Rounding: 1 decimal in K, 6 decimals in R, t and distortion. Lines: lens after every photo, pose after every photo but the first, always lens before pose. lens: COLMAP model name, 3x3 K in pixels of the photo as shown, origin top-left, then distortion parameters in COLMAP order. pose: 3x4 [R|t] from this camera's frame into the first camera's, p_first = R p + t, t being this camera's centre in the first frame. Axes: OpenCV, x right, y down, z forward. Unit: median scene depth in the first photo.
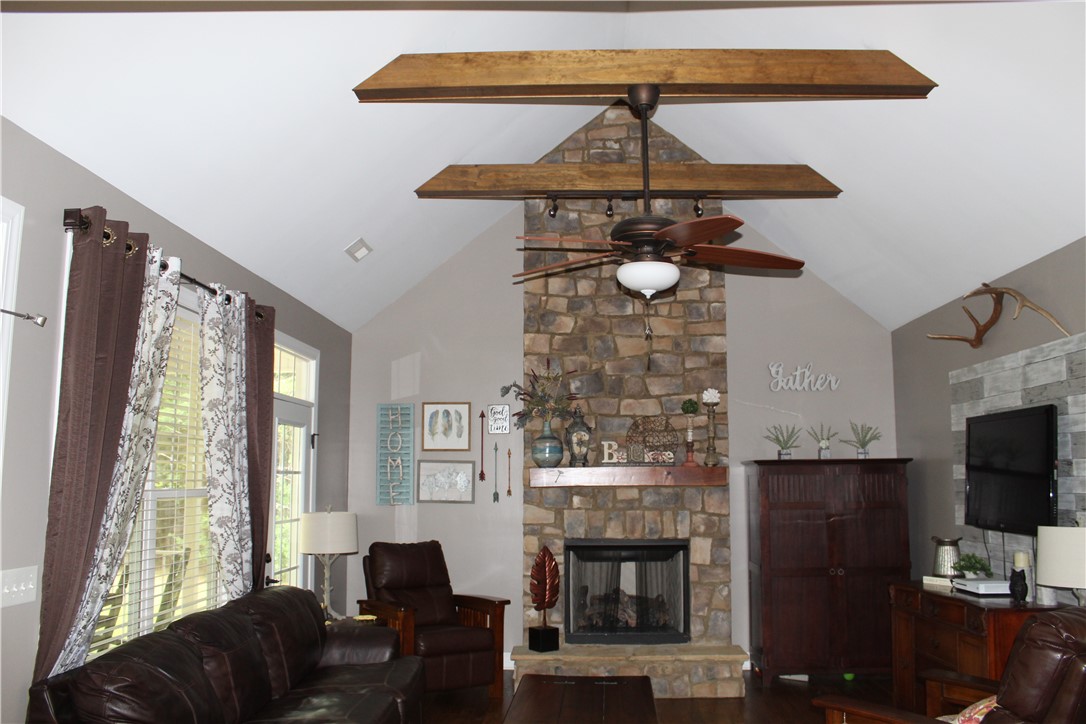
lens RADIAL K [[897.1, 0, 543.0], [0, 897.1, 362.0], [0, 0, 1]] dist [-0.140414, 0.116109]
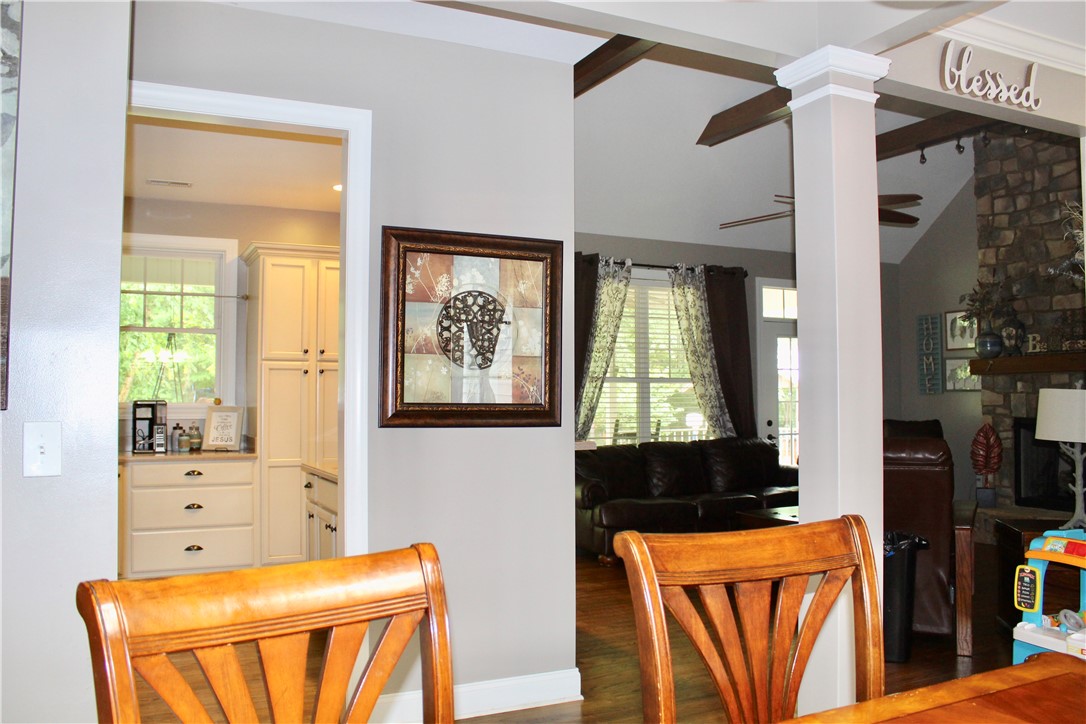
lens RADIAL K [[897.1, 0, 543.0], [0, 897.1, 362.0], [0, 0, 1]] dist [-0.140414, 0.116109]
pose [[0.496266, -0.039491, -0.867272, 0.706370], [0.114907, 0.993164, 0.020529, 0.027338], [0.860533, -0.109844, 0.497411, -0.107740]]
